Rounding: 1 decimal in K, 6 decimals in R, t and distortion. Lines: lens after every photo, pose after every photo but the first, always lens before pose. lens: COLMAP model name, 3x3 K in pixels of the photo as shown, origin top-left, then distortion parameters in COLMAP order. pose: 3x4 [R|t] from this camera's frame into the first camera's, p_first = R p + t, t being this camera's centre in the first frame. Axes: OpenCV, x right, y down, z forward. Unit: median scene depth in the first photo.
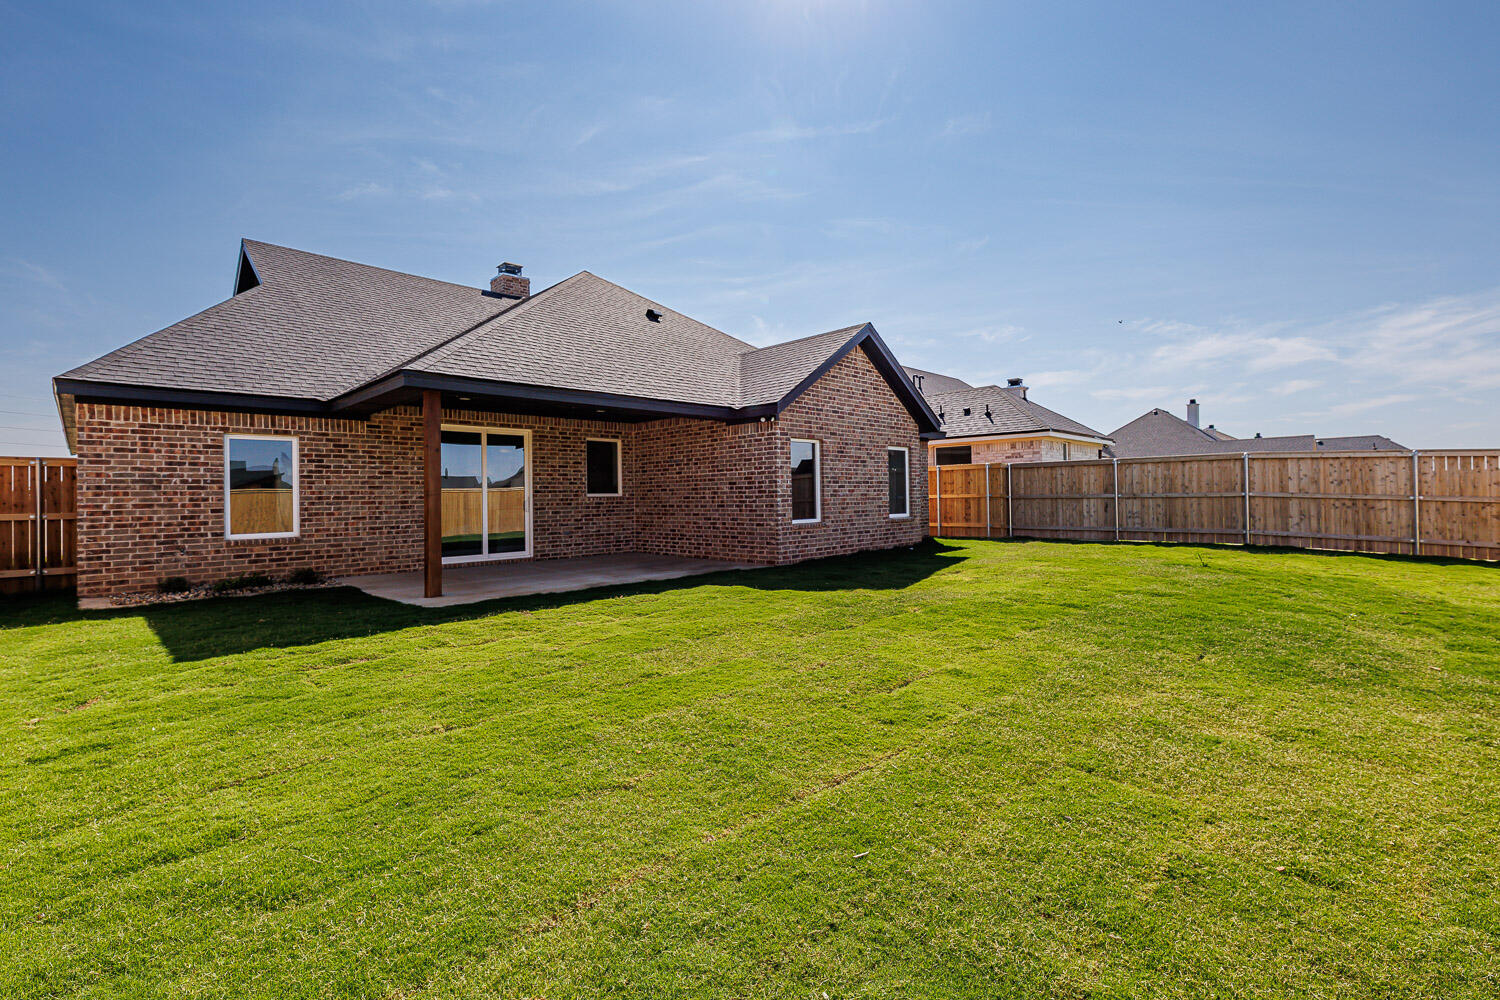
lens RADIAL K [[678.7, 0, 741.7], [0, 678.7, 495.1], [0, 0, 1]] dist [0.004861, -0.000660]
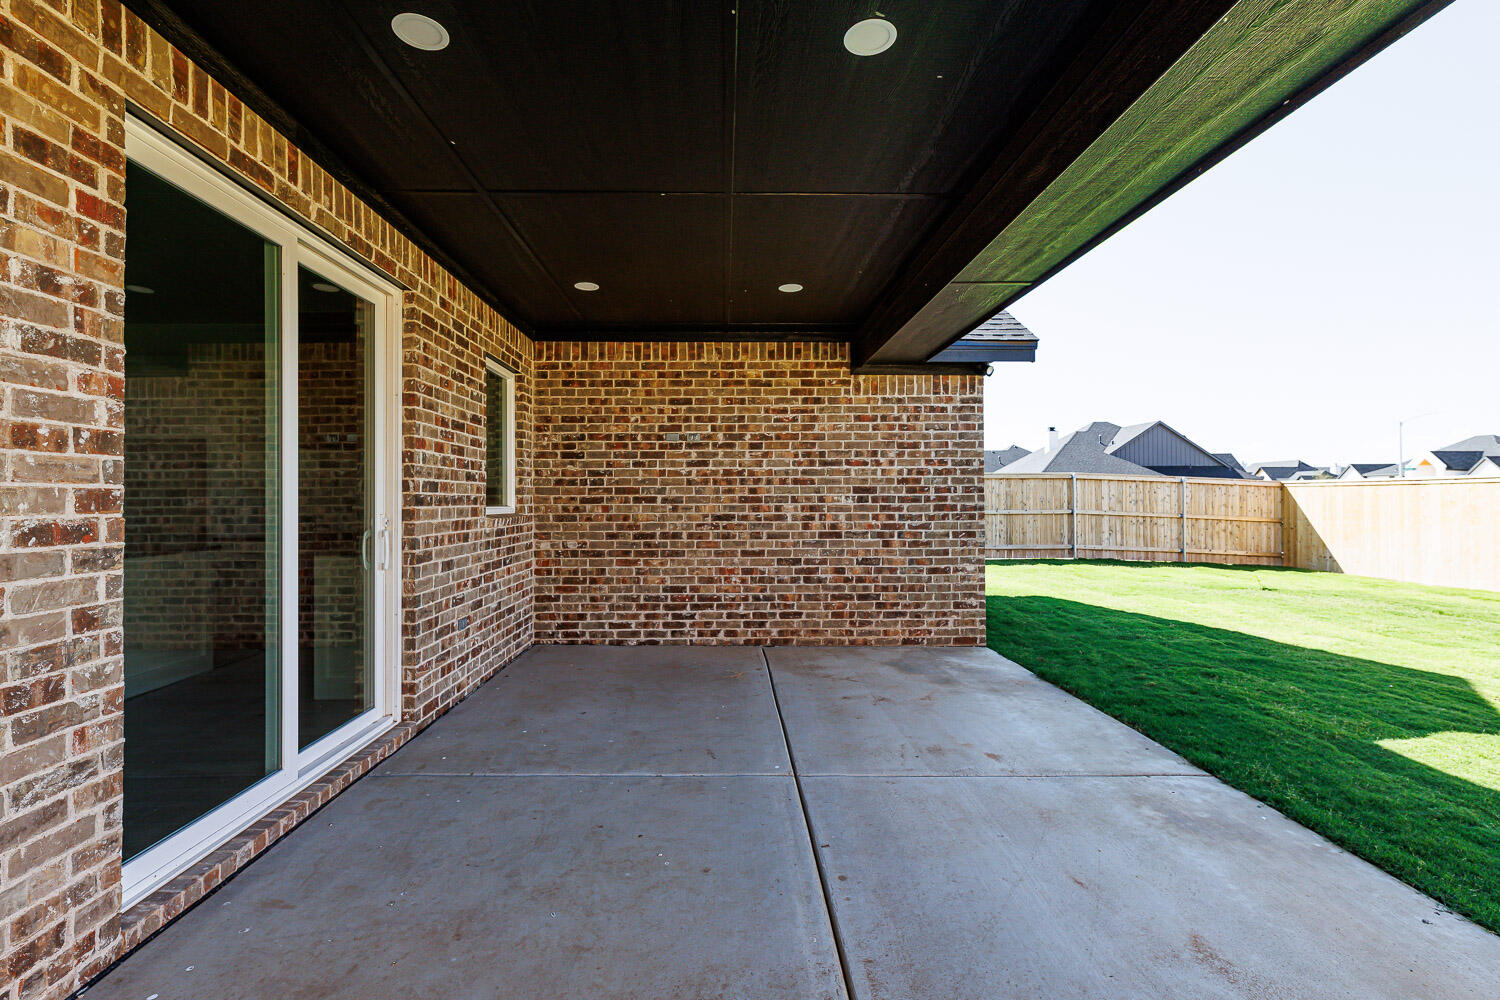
lens RADIAL K [[678.7, 0, 744.7], [0, 678.7, 501.7], [0, 0, 1]] dist [0.004861, -0.000660]
pose [[0.687105, 0.012395, 0.726452, -0.427296], [-0.009769, 0.999922, -0.007821, -0.003781], [-0.726492, -0.001723, 0.687172, 0.698753]]
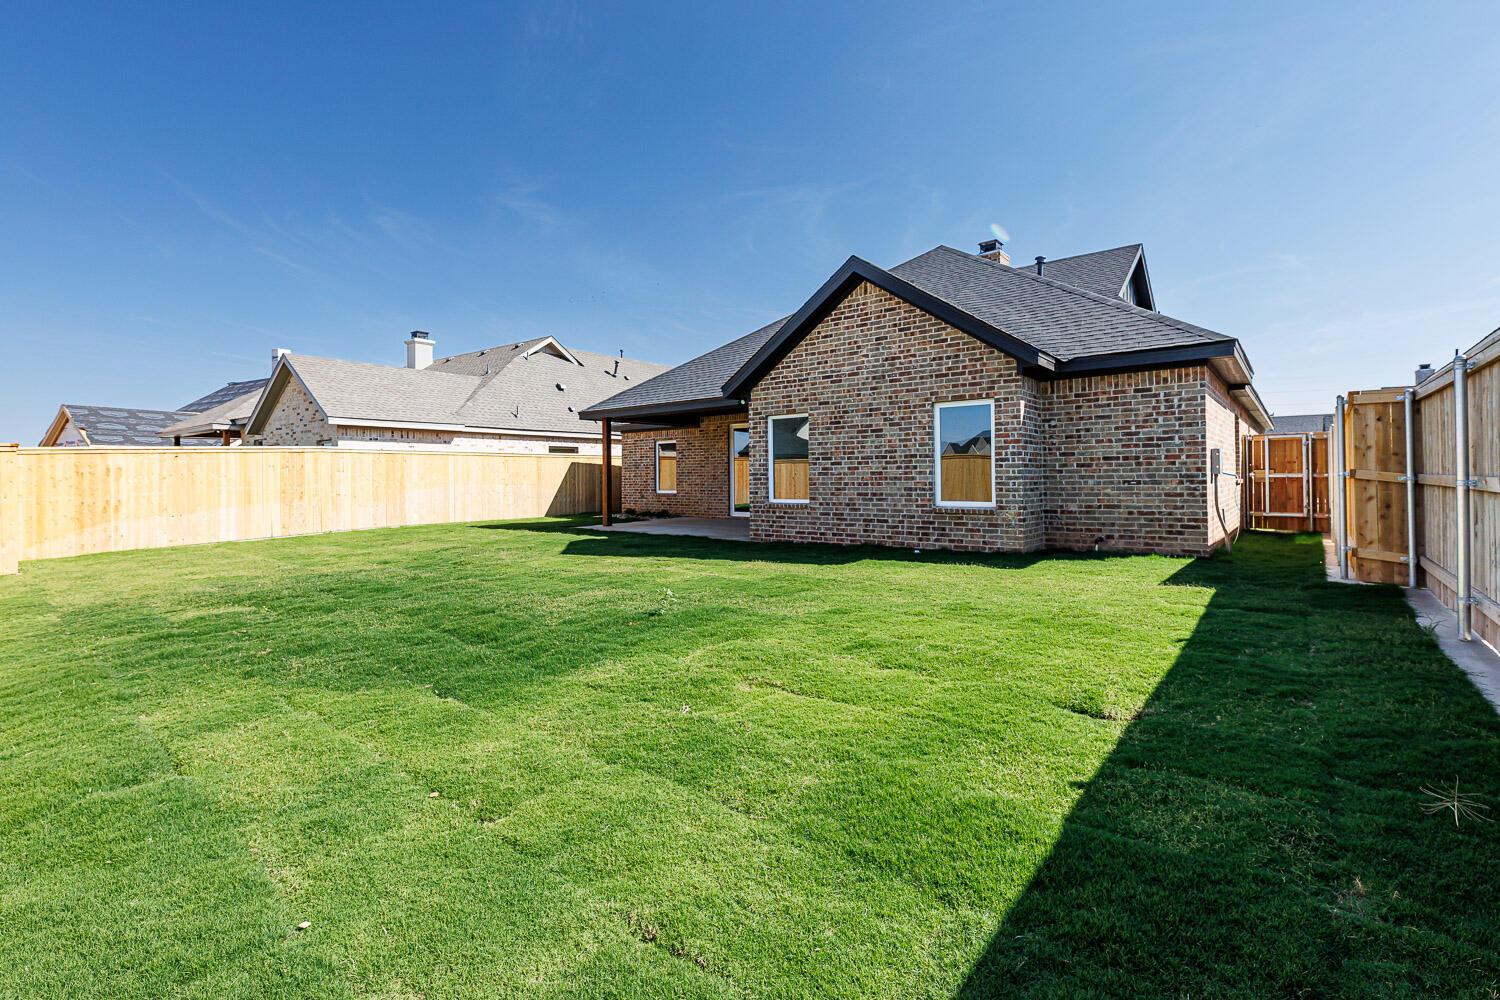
lens RADIAL K [[678.7, 0, 736.9], [0, 678.7, 472.4], [0, 0, 1]] dist [0.004861, -0.000660]
pose [[0.082232, 0.009821, -0.996565, 0.986886], [0.012293, 0.999865, 0.010868, -0.012410], [0.996537, -0.013144, 0.082100, 0.812487]]
